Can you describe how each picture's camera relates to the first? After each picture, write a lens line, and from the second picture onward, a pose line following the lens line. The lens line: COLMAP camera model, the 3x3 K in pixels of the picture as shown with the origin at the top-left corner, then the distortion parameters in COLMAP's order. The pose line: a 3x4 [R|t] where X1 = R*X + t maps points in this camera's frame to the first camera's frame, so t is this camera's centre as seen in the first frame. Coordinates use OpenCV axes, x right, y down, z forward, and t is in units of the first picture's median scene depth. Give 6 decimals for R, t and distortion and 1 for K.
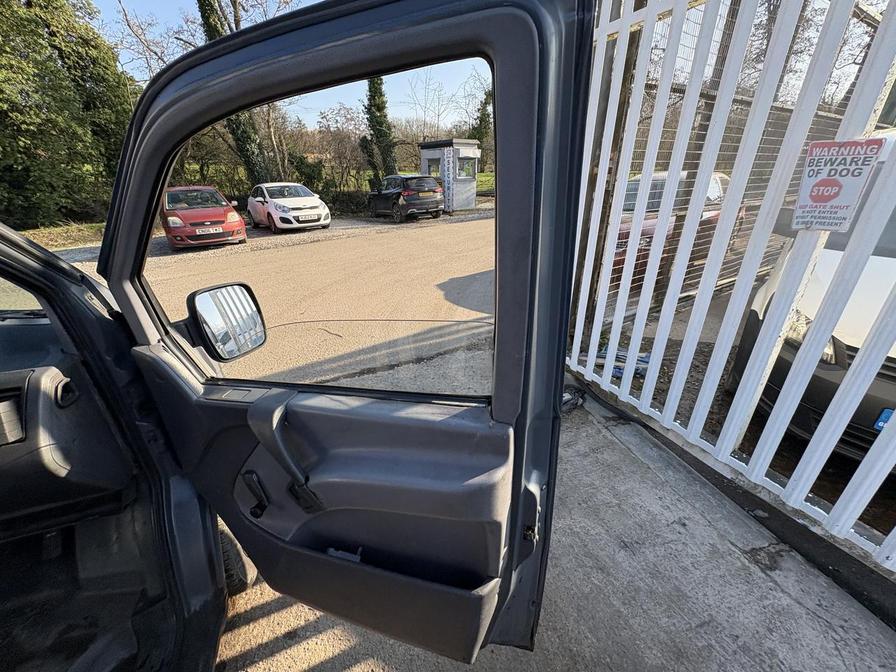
lens RADIAL K [[356.5, 0, 447.4], [0, 356.5, 333.0], [0, 0, 1]] dist [0.001828, -0.000292]
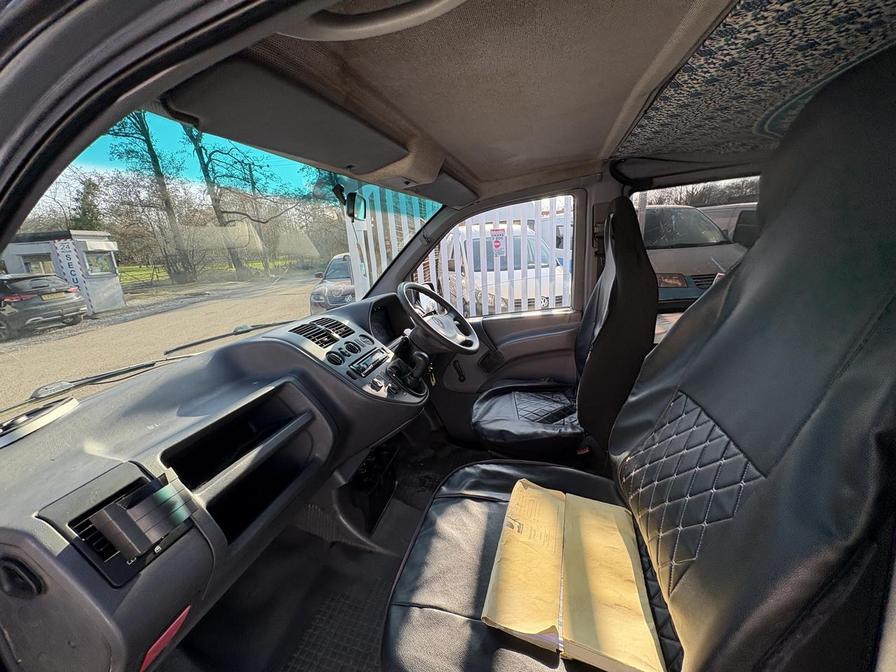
lens RADIAL K [[356.5, 0, 448.0], [0, 356.5, 331.8], [0, 0, 1]] dist [0.001828, -0.000292]
pose [[0.577541, -0.209104, 0.789127, -0.190890], [0.384676, 0.922304, -0.037140, 0.027898], [-0.720049, 0.325008, 0.613106, -0.037969]]
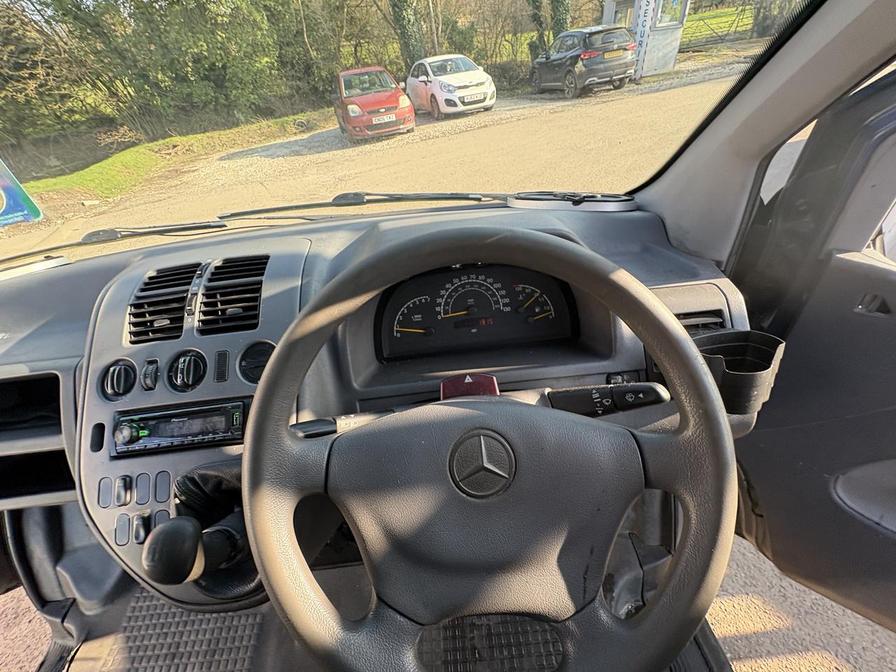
lens RADIAL K [[356.5, 0, 447.0], [0, 356.5, 333.7], [0, 0, 1]] dist [0.001828, -0.000292]
pose [[0.945516, 0.127839, -0.299426, -0.092645], [-0.043640, 0.961150, 0.272553, 0.002536], [0.322636, -0.244637, 0.914362, 0.015461]]
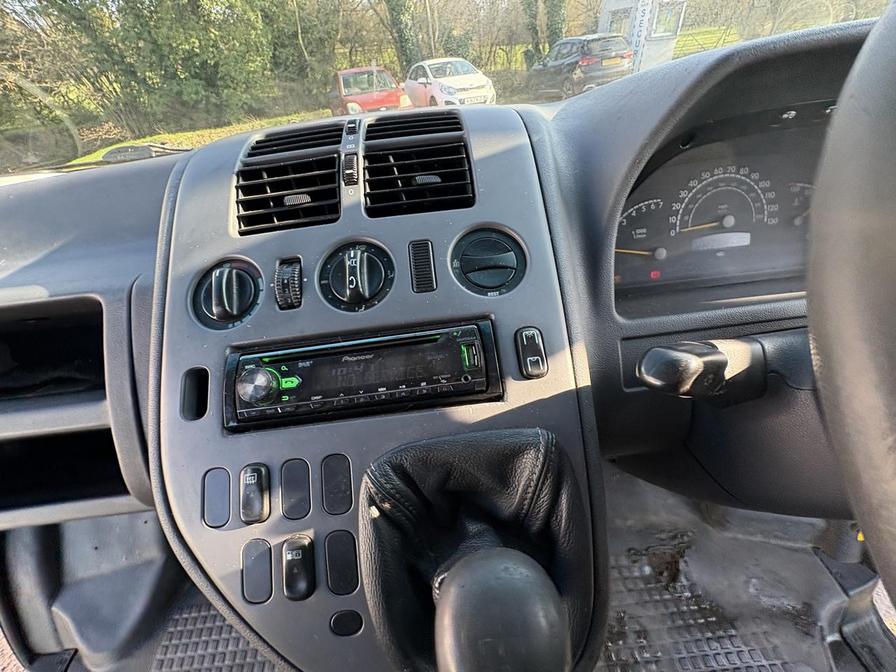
lens RADIAL K [[356.5, 0, 447.0], [0, 356.5, 333.8], [0, 0, 1]] dist [0.001828, -0.000292]
pose [[0.954827, 0.124906, -0.269635, -0.119170], [-0.055770, 0.966570, 0.250264, 0.016035], [0.291880, -0.223921, 0.929874, 0.021681]]
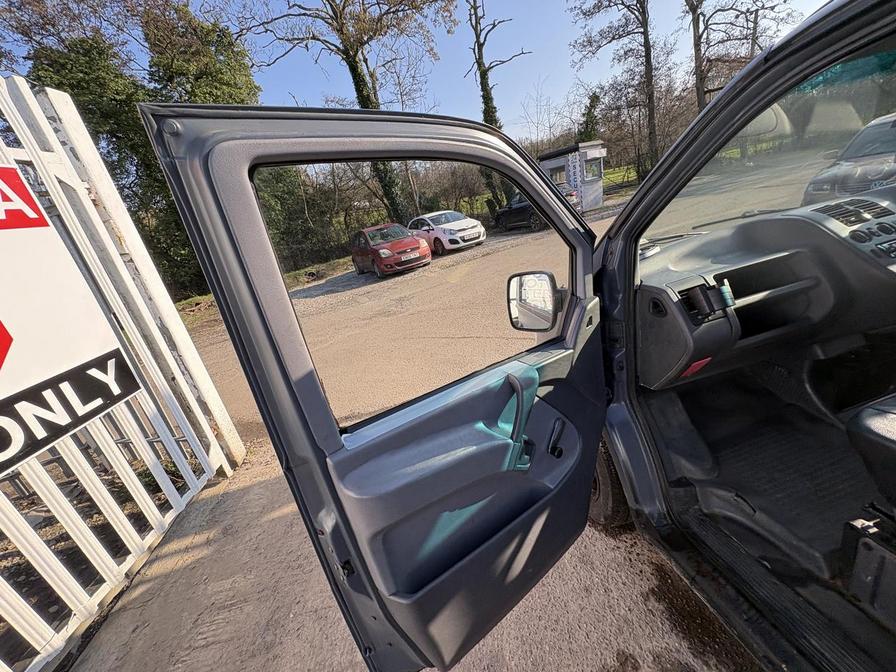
lens RADIAL K [[356.5, 0, 446.4], [0, 356.5, 336.2], [0, 0, 1]] dist [0.001828, -0.000292]
pose [[0.972730, -0.111791, -0.203222, -0.228677], [0.100776, 0.992861, -0.063801, 0.041002], [0.208903, 0.041582, 0.977052, -0.075393]]
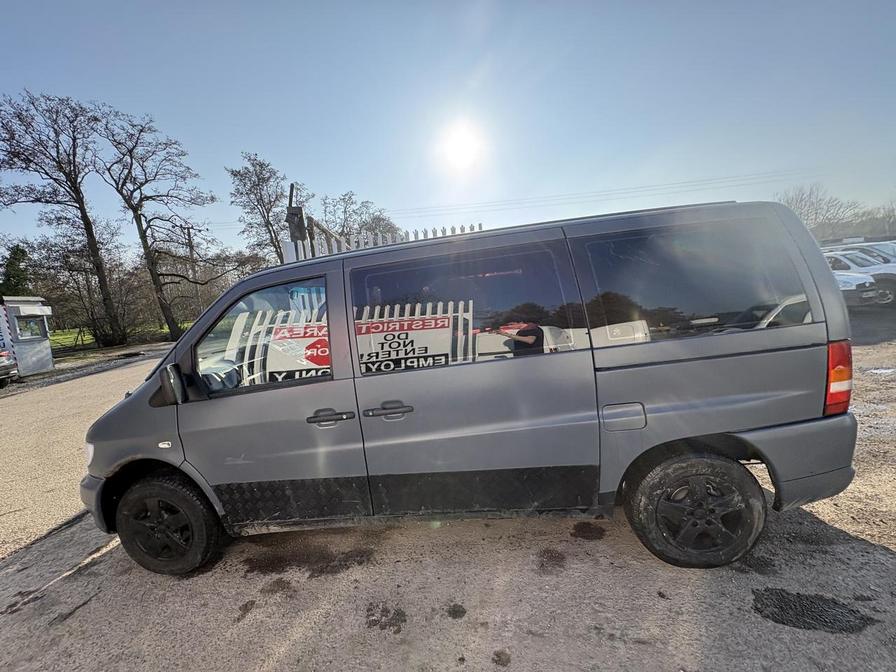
lens RADIAL K [[356.5, 0, 451.1], [0, 356.5, 332.9], [0, 0, 1]] dist [0.001828, -0.000292]
pose [[0.441321, -0.113533, 0.890138, -0.295773], [0.440813, 0.891454, -0.104850, 0.081113], [-0.781613, 0.438657, 0.443465, -0.153071]]
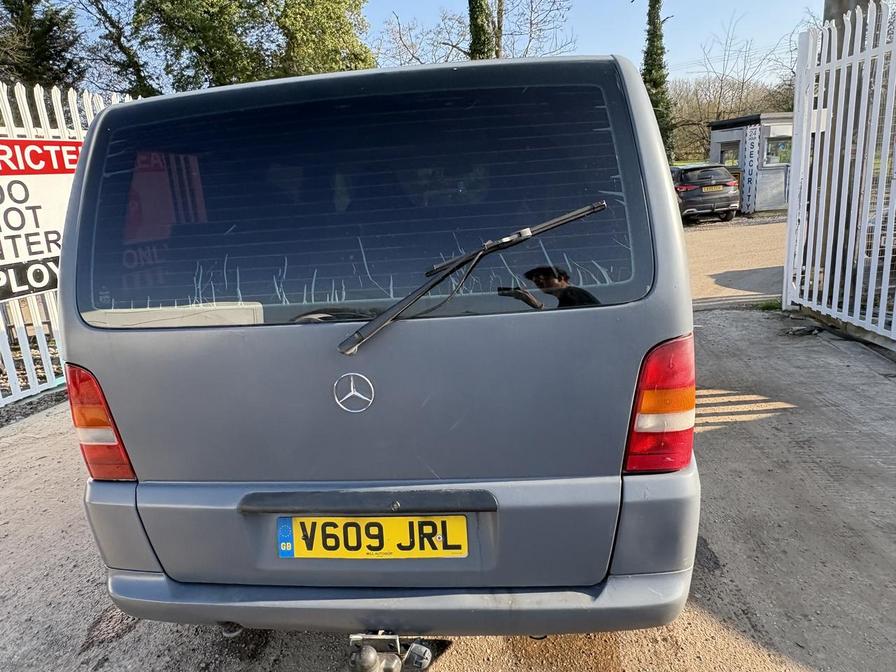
lens RADIAL K [[616.6, 0, 445.6], [0, 616.6, 329.2], [0, 0, 1]] dist [-0.000499, 0.004807]
pose [[0.890226, 0.067403, -0.450504, 0.042335], [-0.141111, 0.981148, -0.132048, 0.137571], [0.433111, 0.181123, 0.882955, -0.302829]]
